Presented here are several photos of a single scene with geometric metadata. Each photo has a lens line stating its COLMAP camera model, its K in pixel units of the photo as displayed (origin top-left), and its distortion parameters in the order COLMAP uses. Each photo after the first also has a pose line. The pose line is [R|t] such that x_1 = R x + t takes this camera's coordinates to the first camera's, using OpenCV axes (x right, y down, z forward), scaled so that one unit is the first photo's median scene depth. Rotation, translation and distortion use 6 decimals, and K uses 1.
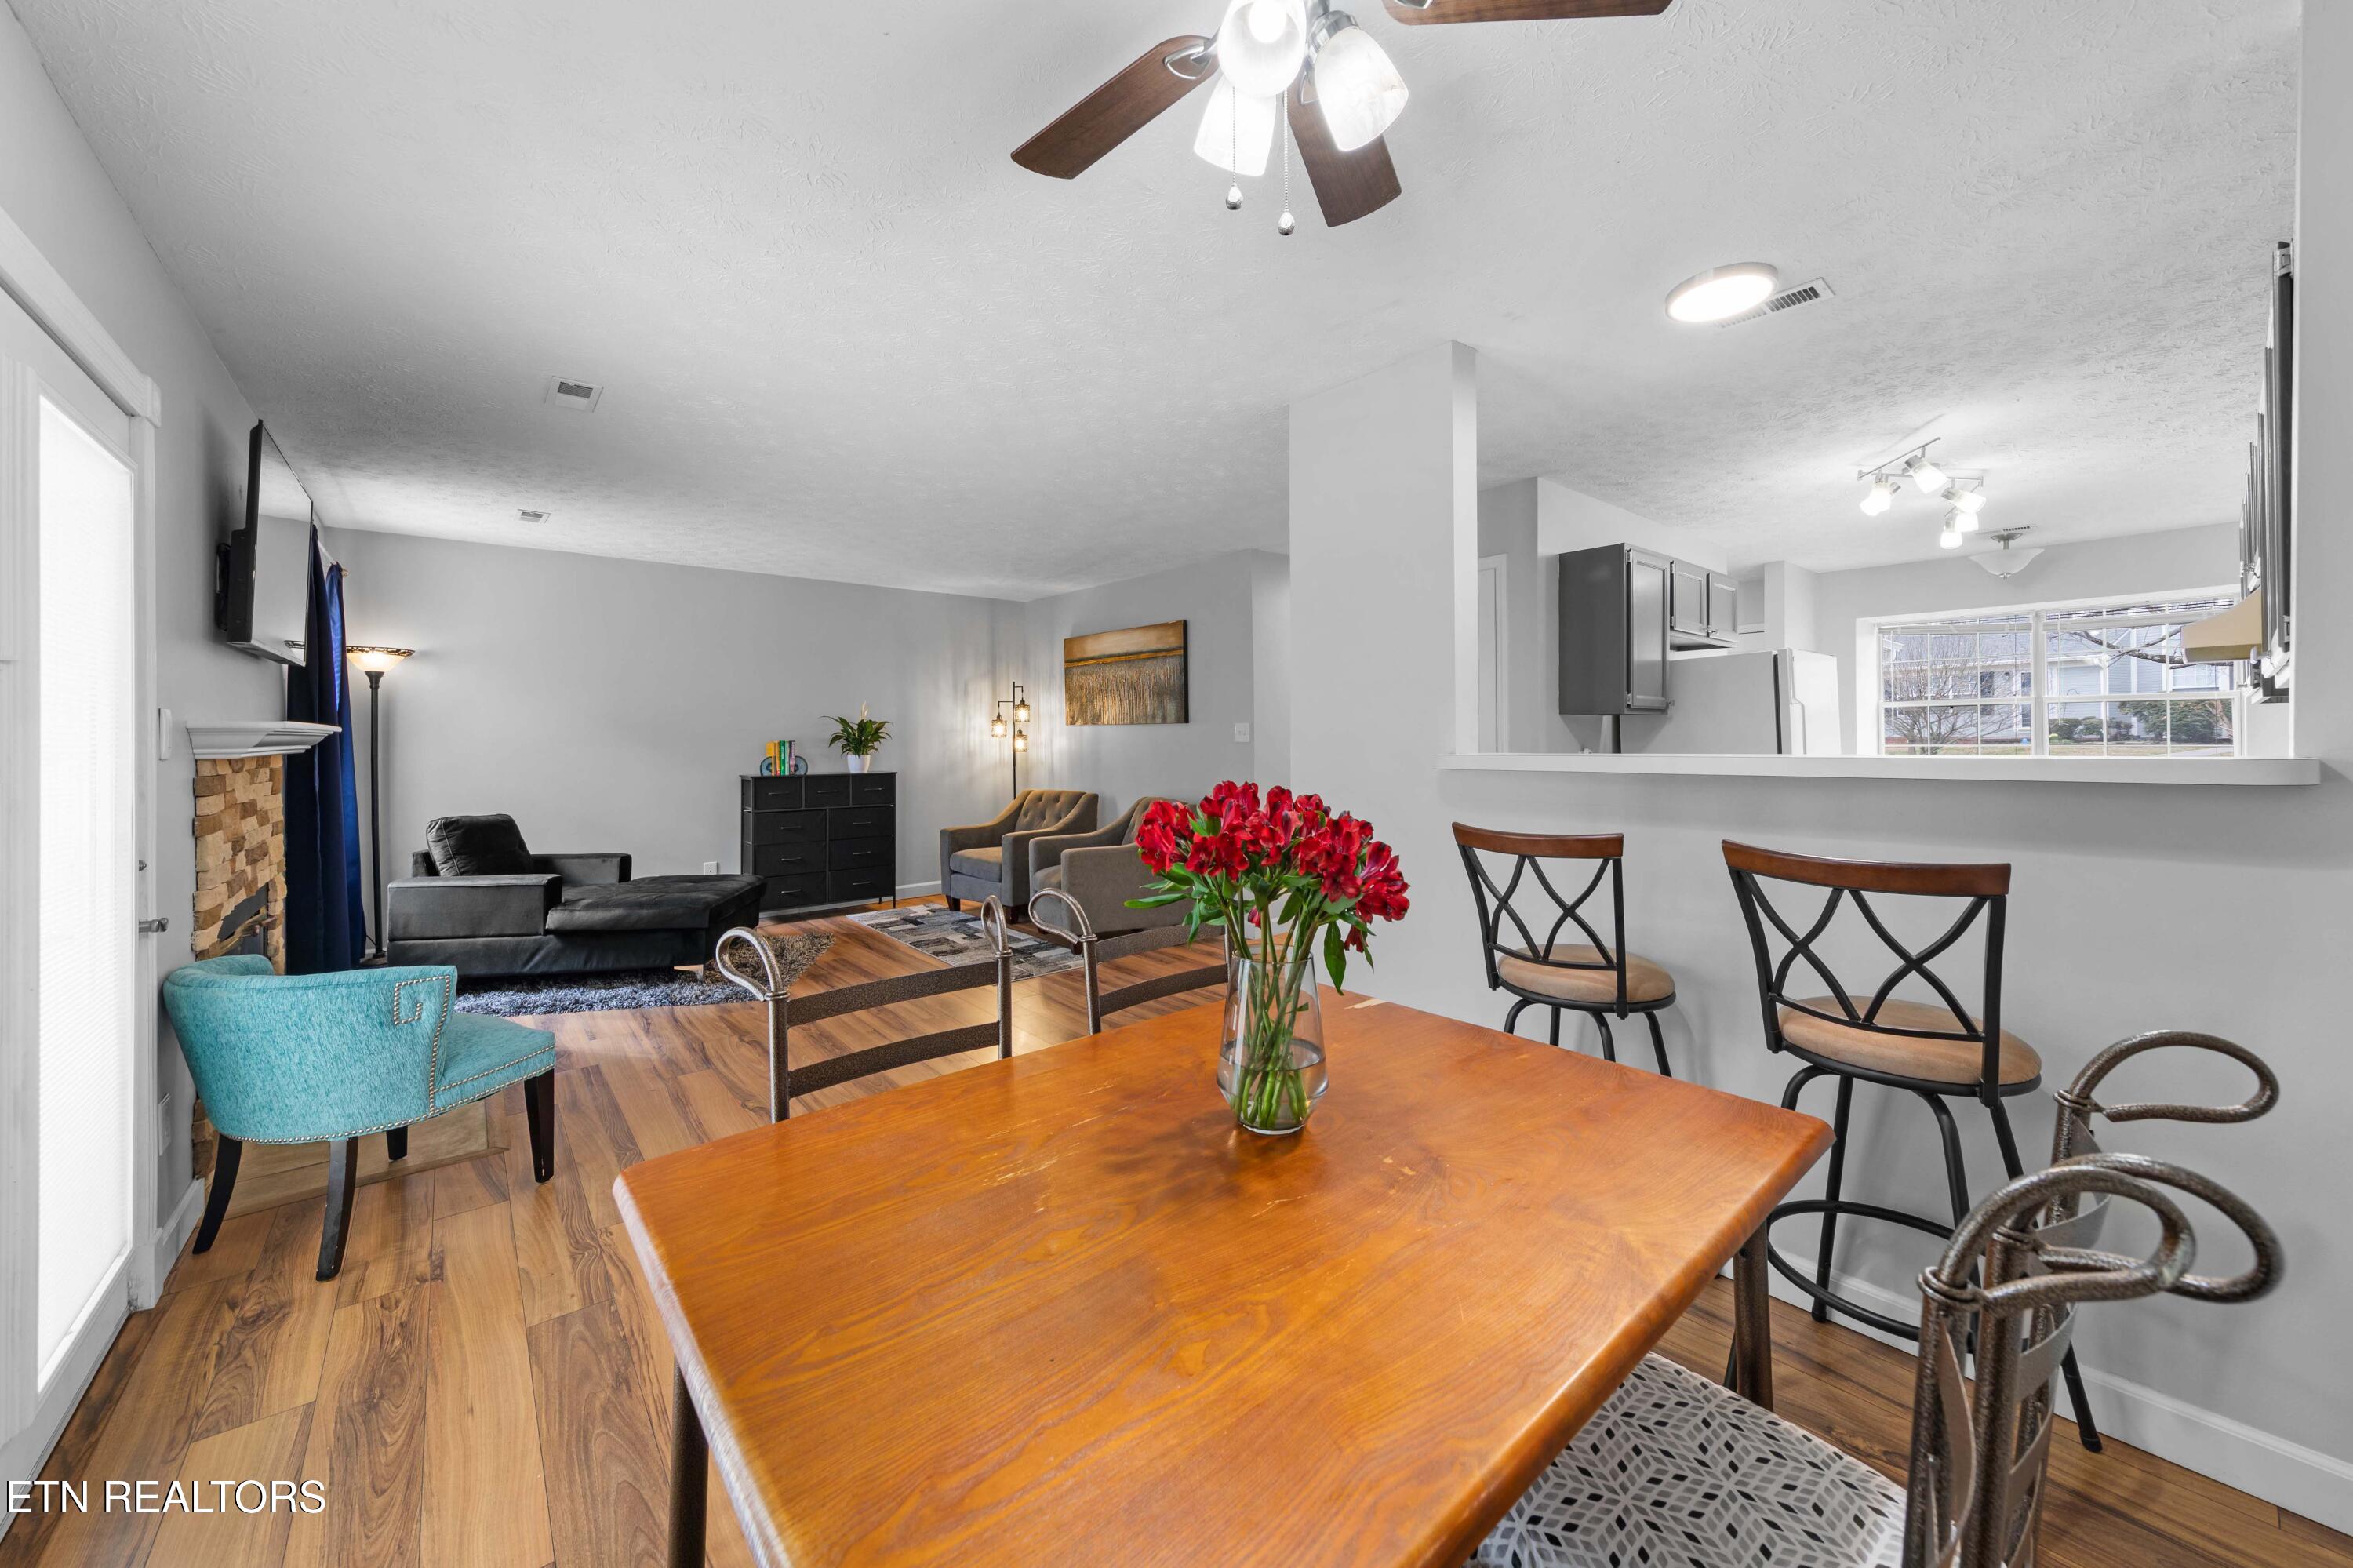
lens RADIAL K [[864.7, 0, 1182.5], [0, 864.7, 776.6], [0, 0, 1]] dist [-0.000479, -0.000039]
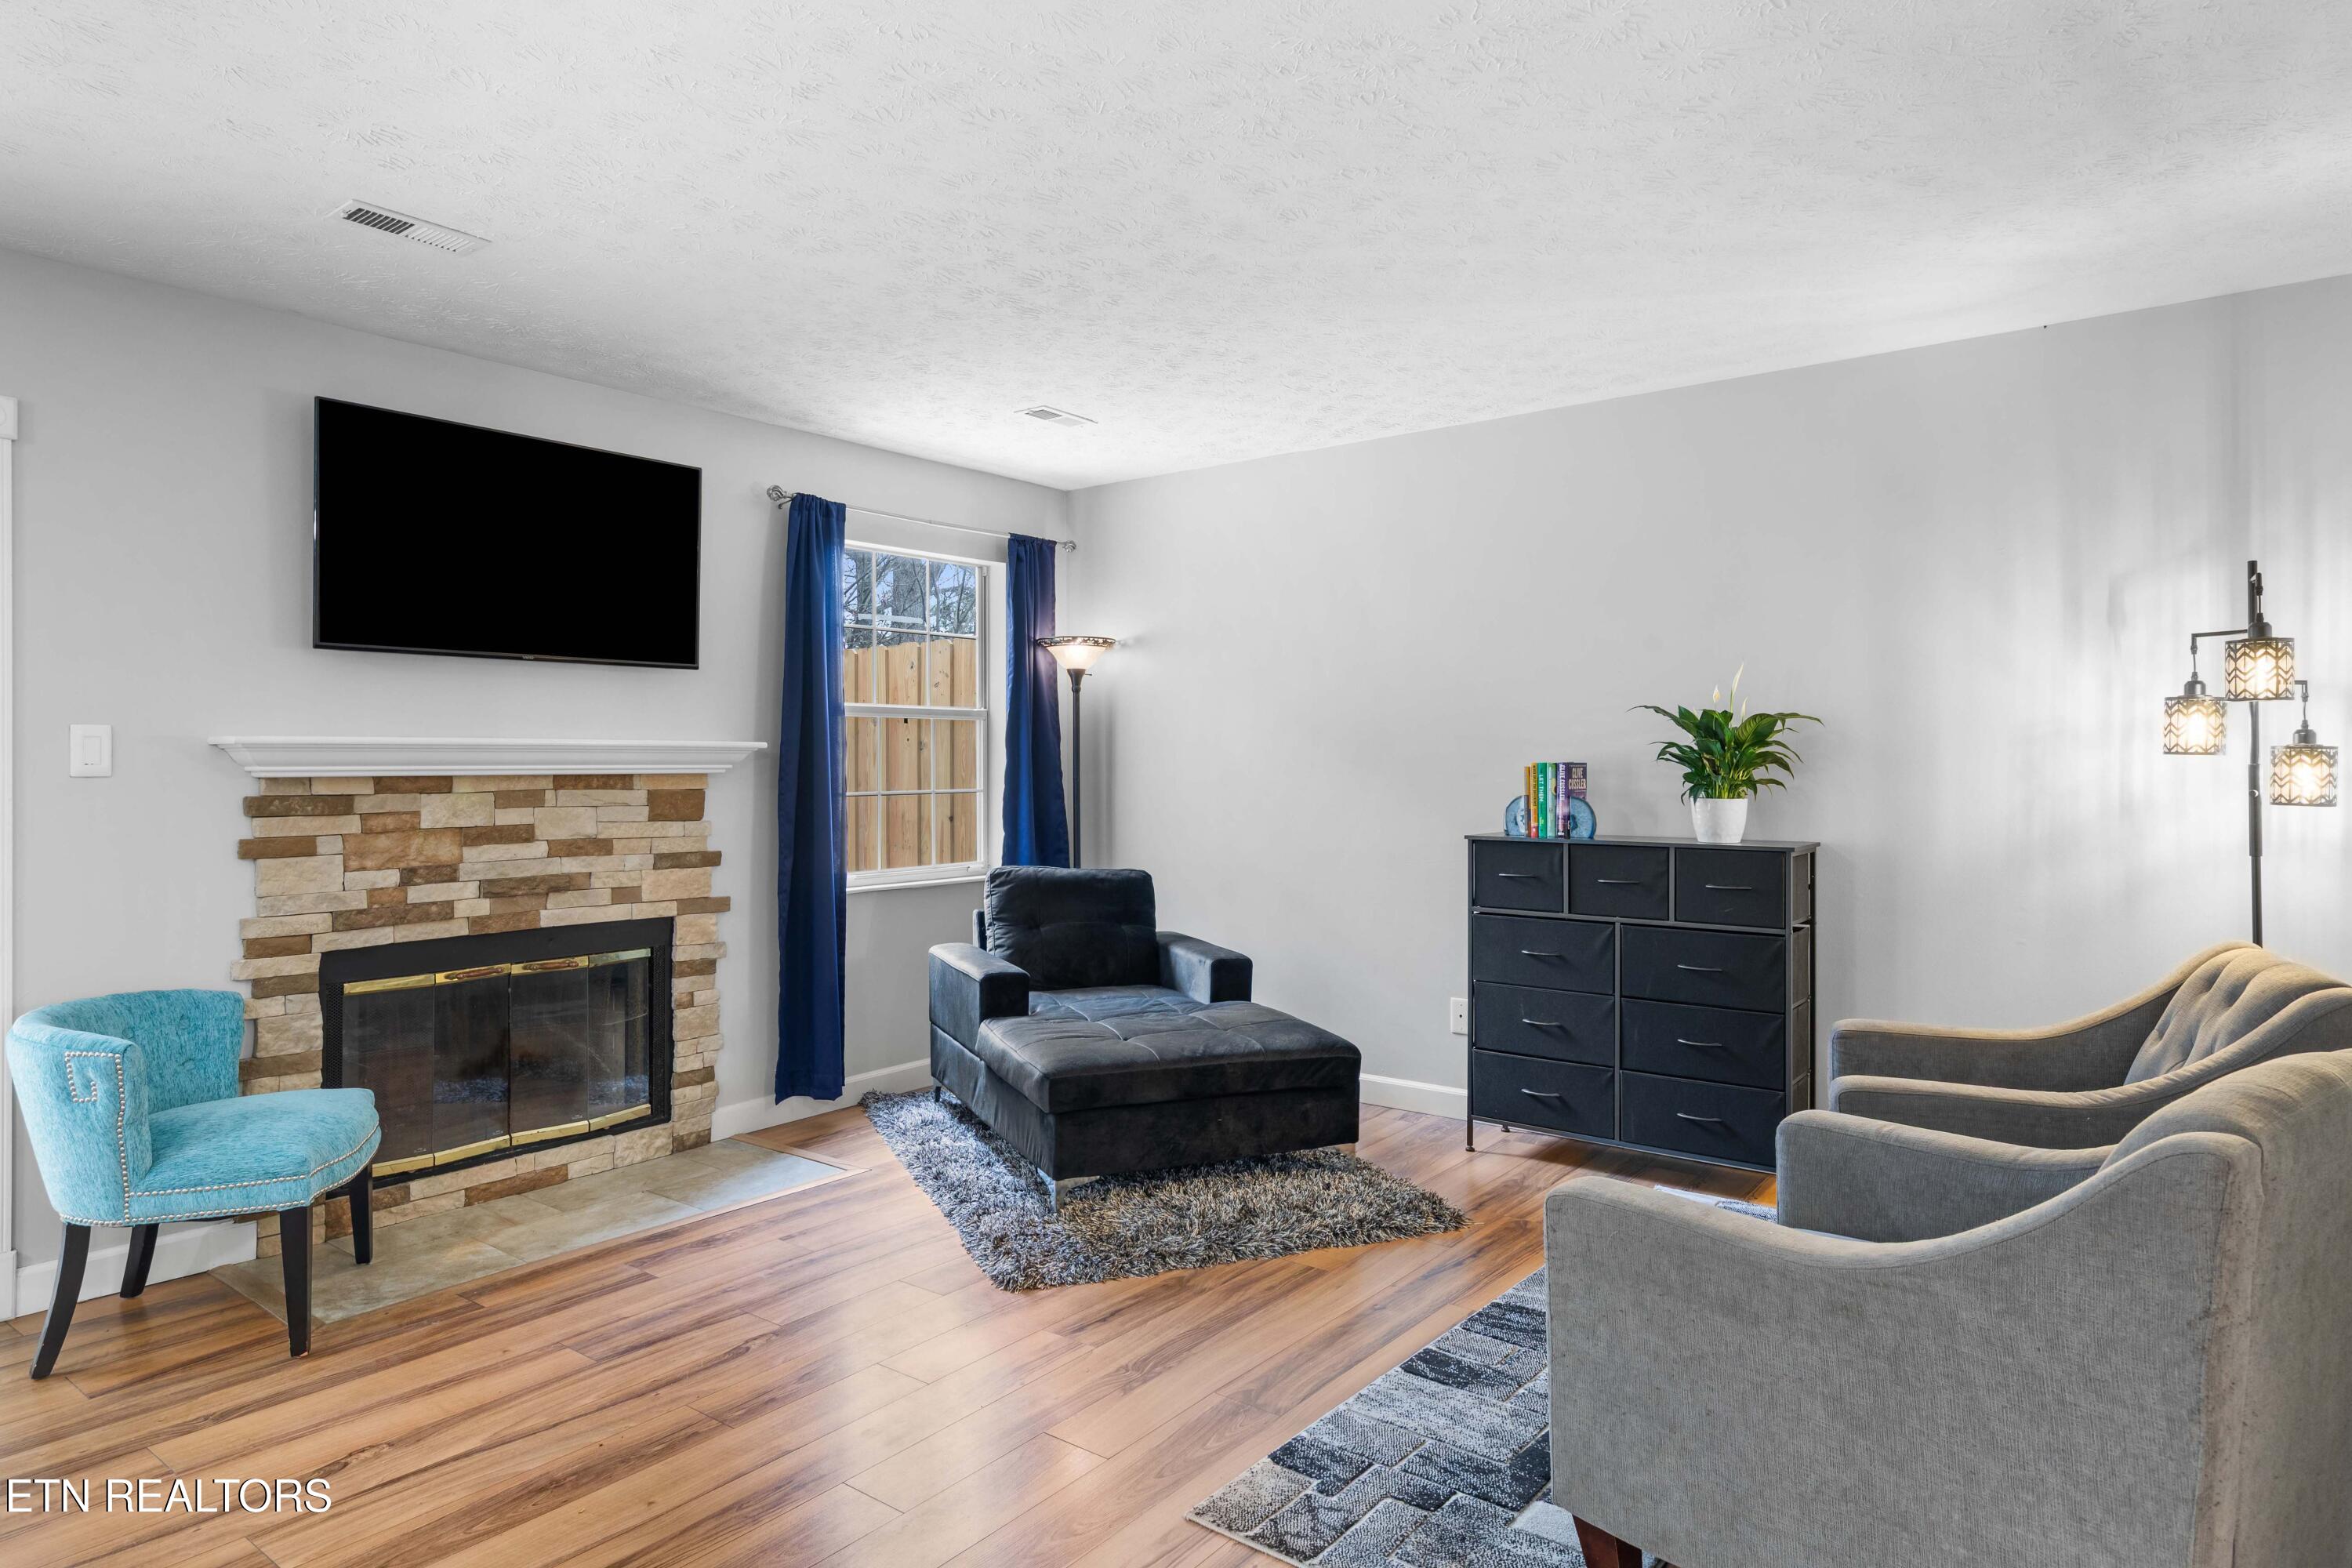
lens RADIAL K [[1367.6, 0, 1176.0], [0, 1367.6, 784.0], [0, 0, 1]] dist [-0.000580, -0.000107]
pose [[0.196201, 0.022683, -0.980301, 0.210342], [-0.042455, 0.998991, 0.014619, -0.032421], [0.979644, 0.038750, 0.196967, 0.666493]]
